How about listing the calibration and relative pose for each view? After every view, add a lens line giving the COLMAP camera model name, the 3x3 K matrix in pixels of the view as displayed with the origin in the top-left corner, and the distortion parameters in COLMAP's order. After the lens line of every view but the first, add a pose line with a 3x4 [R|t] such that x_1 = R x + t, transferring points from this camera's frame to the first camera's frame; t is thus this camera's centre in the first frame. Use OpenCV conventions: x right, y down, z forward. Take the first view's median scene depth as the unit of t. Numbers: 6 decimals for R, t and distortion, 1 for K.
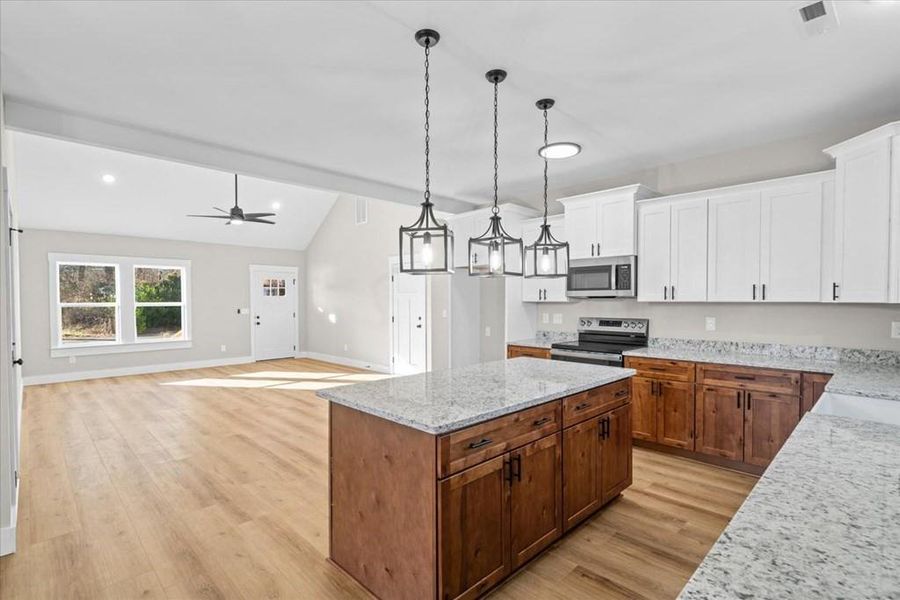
lens RADIAL K [[440.8, 0, 451.7], [0, 440.8, 303.2], [0, 0, 1]] dist [0.001726, 0.000344]
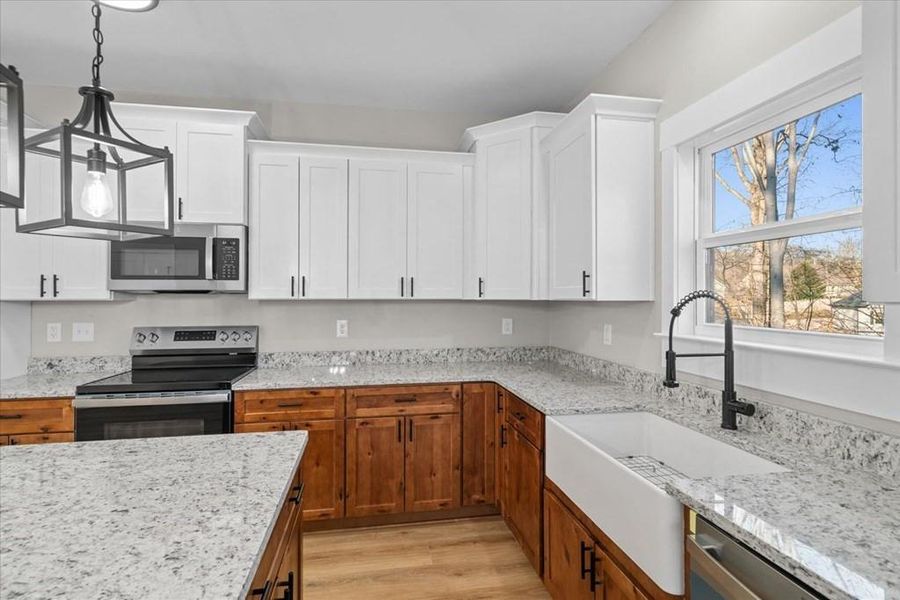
lens RADIAL K [[458.8, 0, 449.0], [0, 458.8, 293.2], [0, 0, 1]] dist [0.000240, 0.000542]
pose [[0.575614, 0.007034, 0.817691, 0.057389], [0.005615, 0.999905, -0.012554, -0.002822], [-0.817702, 0.011818, 0.575520, 0.441453]]
